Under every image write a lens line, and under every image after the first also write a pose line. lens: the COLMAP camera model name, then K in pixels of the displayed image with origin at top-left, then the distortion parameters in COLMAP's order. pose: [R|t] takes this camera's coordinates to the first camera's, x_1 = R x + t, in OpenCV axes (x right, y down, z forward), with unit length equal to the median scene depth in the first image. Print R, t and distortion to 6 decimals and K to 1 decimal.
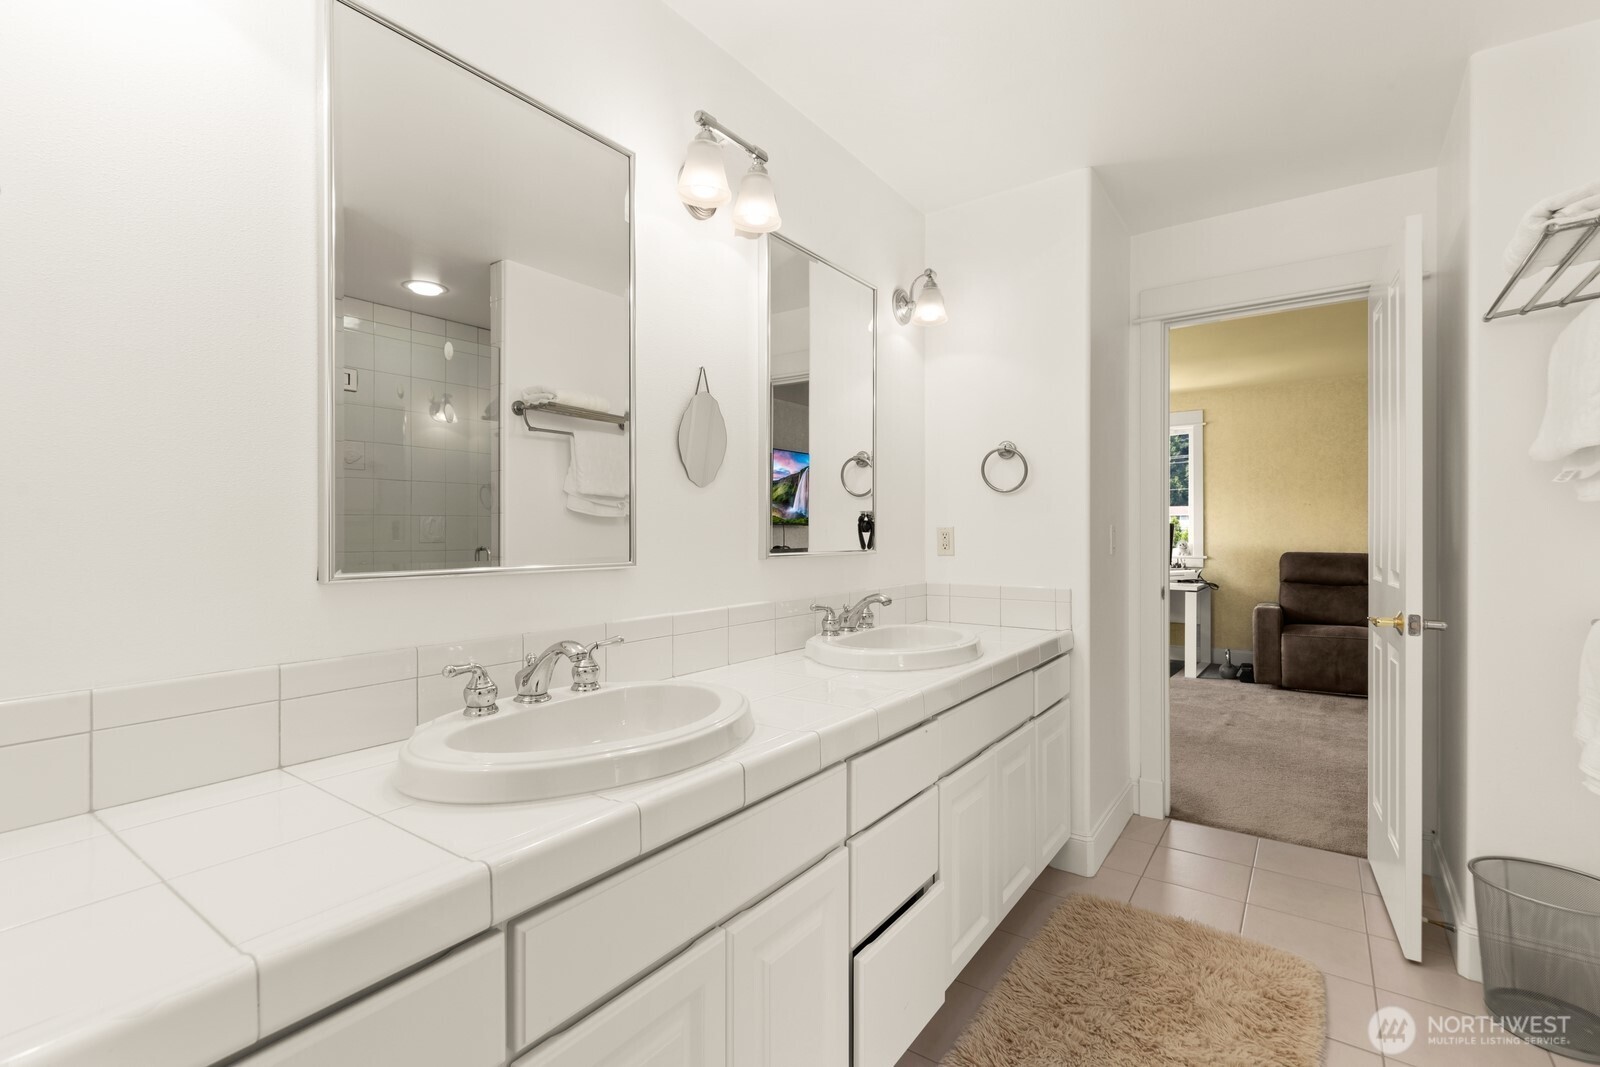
lens RADIAL K [[718.0, 0, 801.9], [0, 718.0, 532.5], [0, 0, 1]] dist [0.008848, -0.002717]
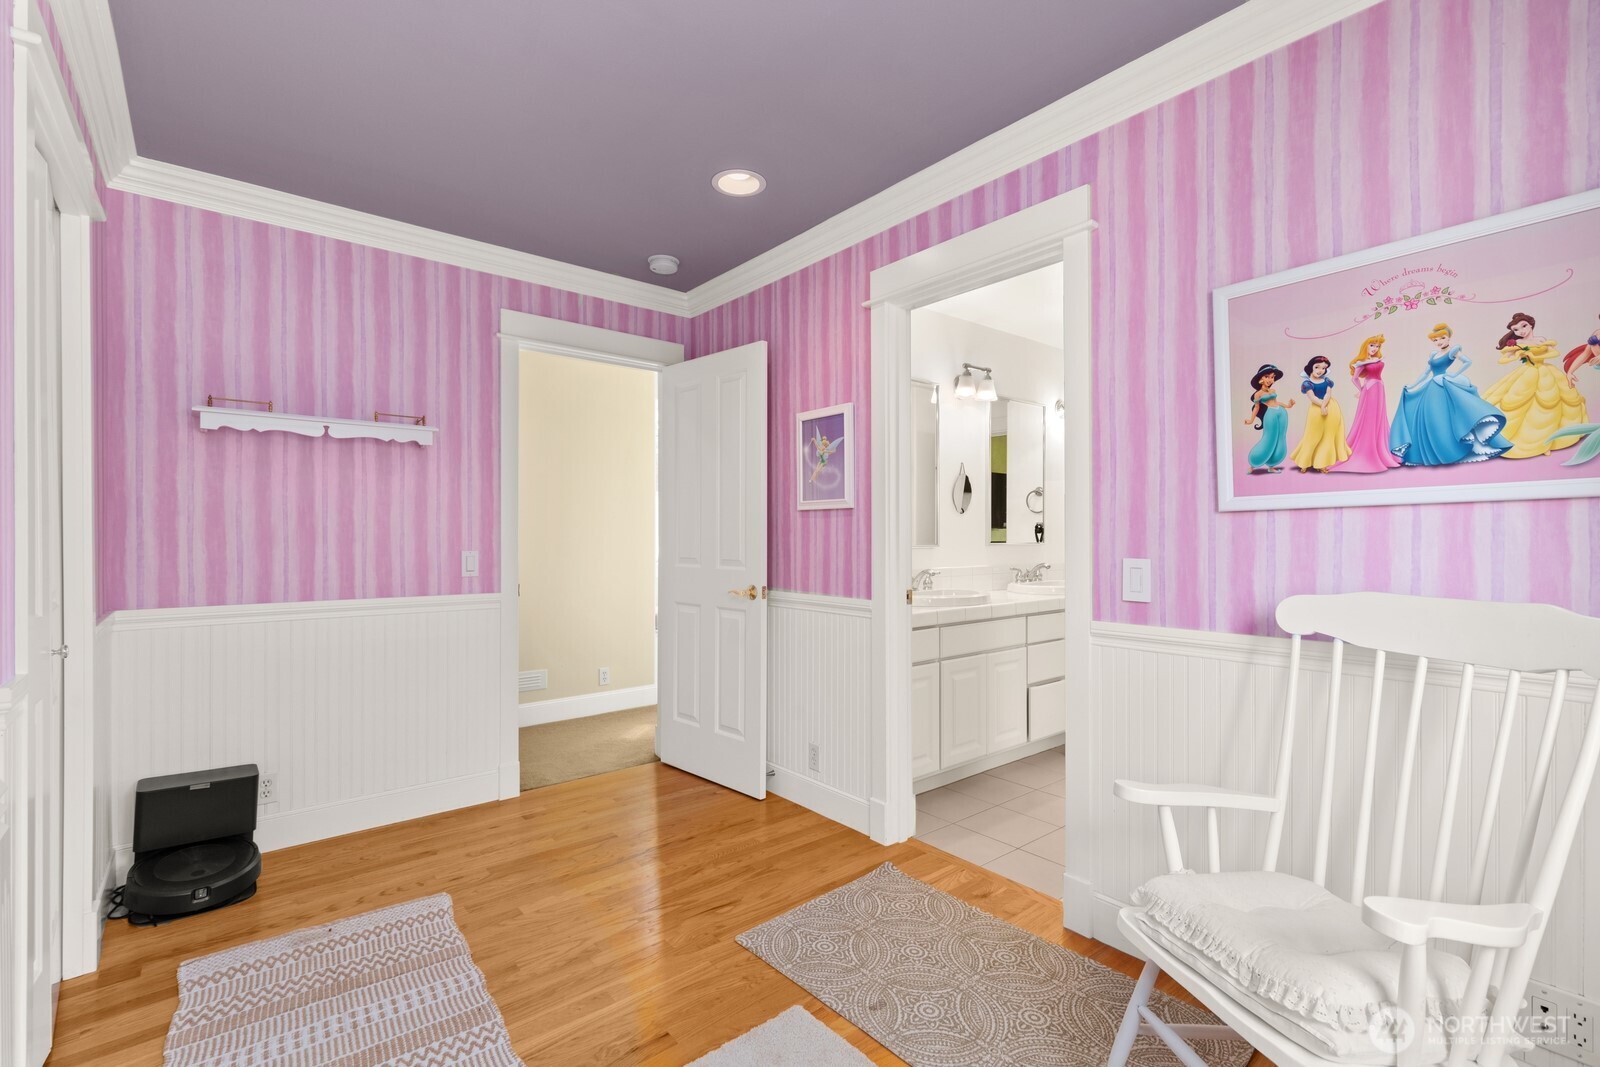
lens RADIAL K [[718.0, 0, 799.5], [0, 718.0, 526.3], [0, 0, 1]] dist [0.008848, -0.002717]
pose [[0.967337, -0.000134, -0.253493, -0.048866], [0.000603, 0.999998, 0.001775, -0.025269], [0.253493, -0.001870, 0.967336, -1.143354]]
